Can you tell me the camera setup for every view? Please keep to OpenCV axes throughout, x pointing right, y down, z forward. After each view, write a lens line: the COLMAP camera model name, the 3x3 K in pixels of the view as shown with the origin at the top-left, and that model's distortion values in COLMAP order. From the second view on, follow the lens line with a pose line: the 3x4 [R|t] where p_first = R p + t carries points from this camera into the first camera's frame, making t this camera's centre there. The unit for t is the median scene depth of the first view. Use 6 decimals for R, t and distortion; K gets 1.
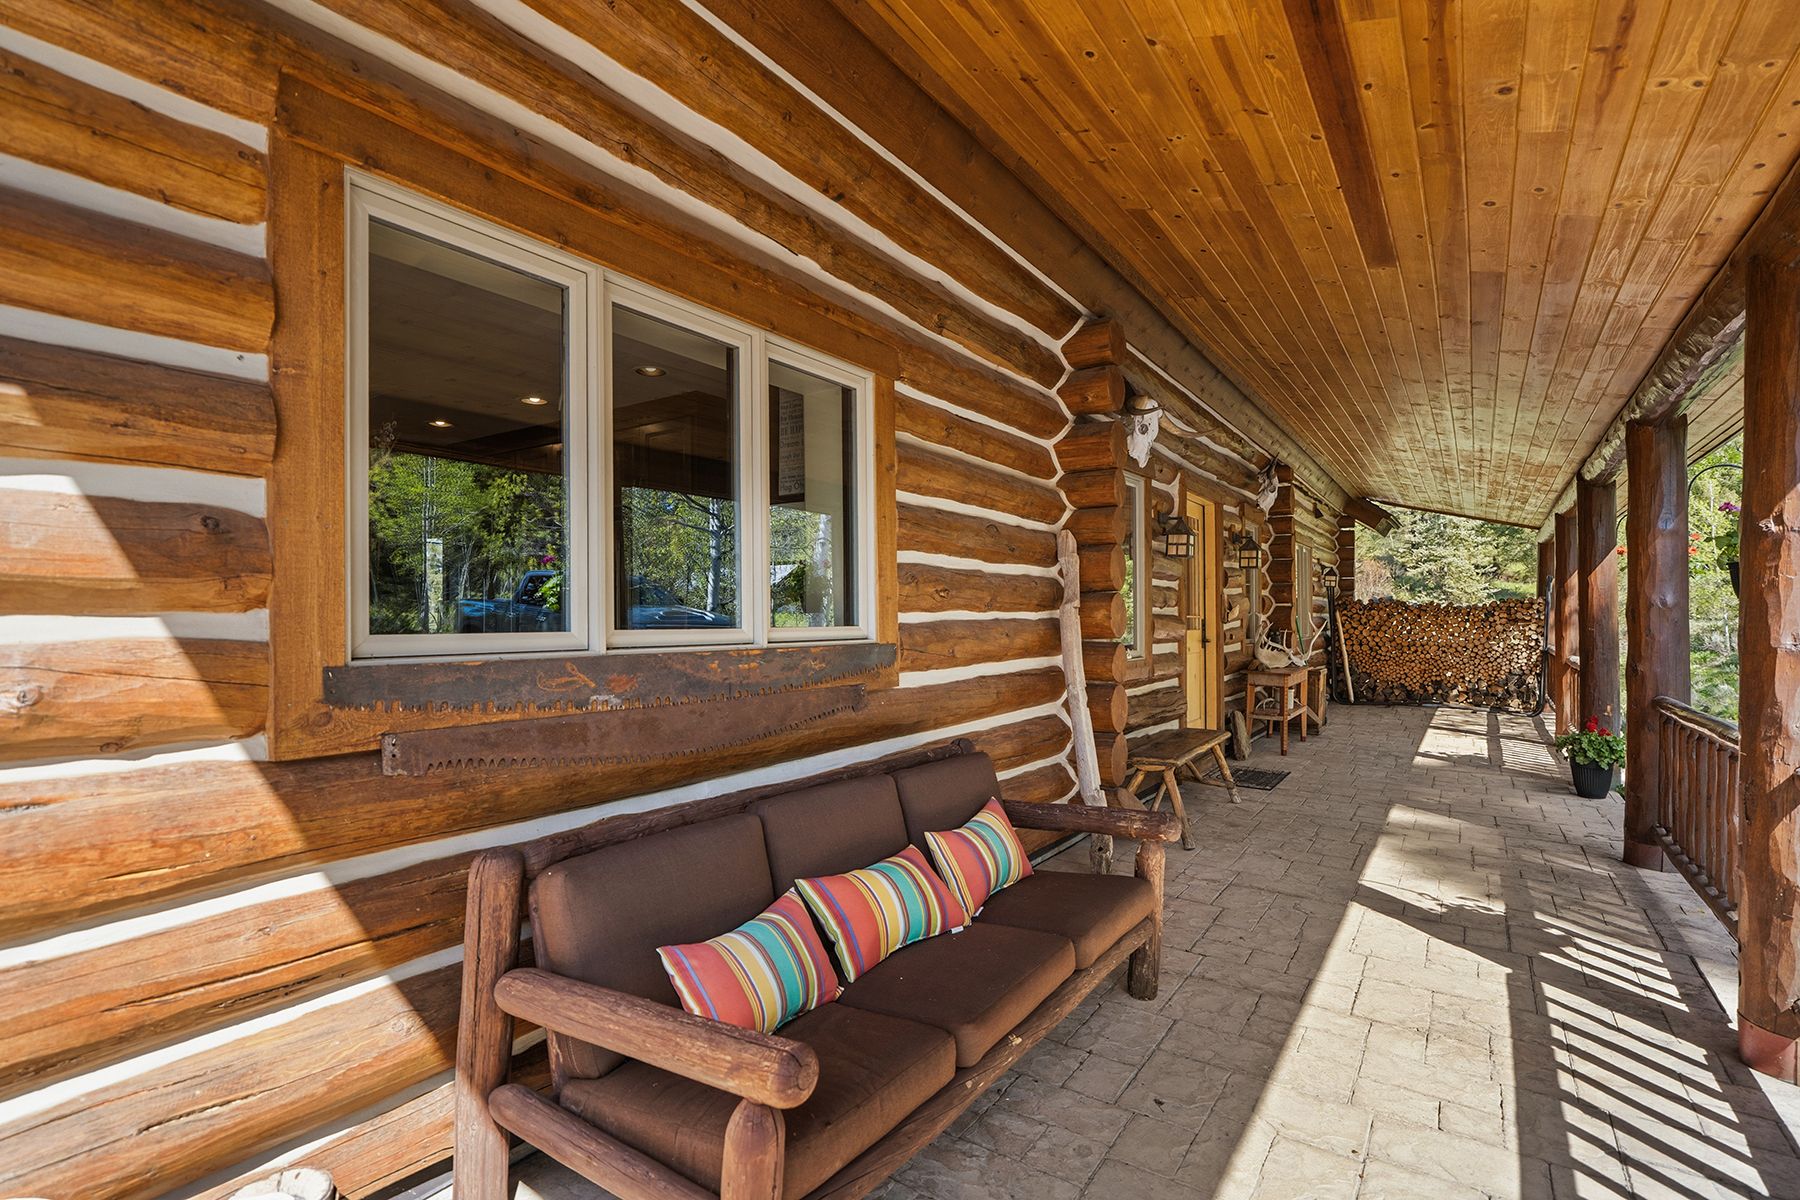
lens RADIAL K [[837.5, 0, 895.0], [0, 837.5, 607.2], [0, 0, 1]] dist [-0.006833, 0.001590]
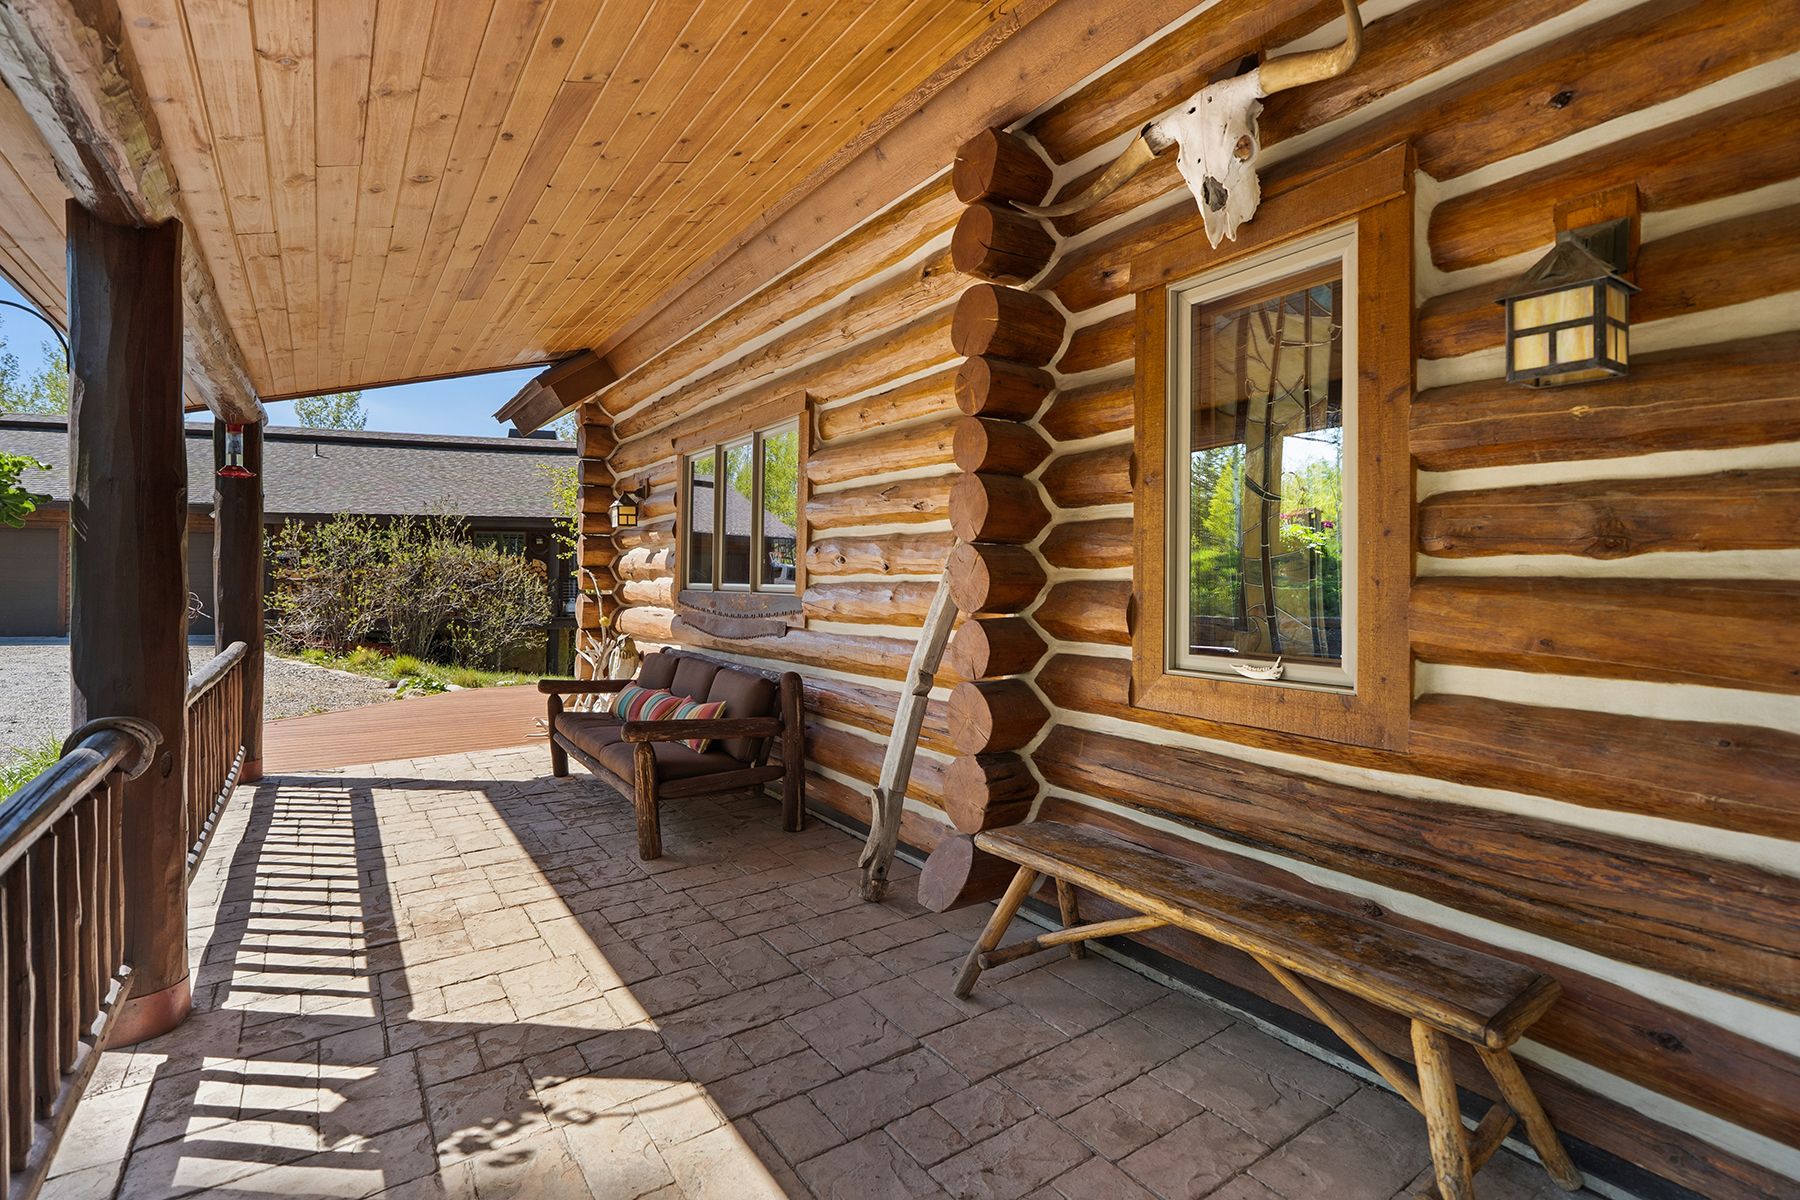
lens RADIAL K [[837.5, 0, 895.2], [0, 837.5, 591.9], [0, 0, 1]] dist [-0.006833, 0.001590]
pose [[-0.352230, 0.012762, -0.935826, 1.408057], [0.003254, 0.999918, 0.012411, 0.021093], [0.935908, 0.001326, -0.352243, 1.834275]]
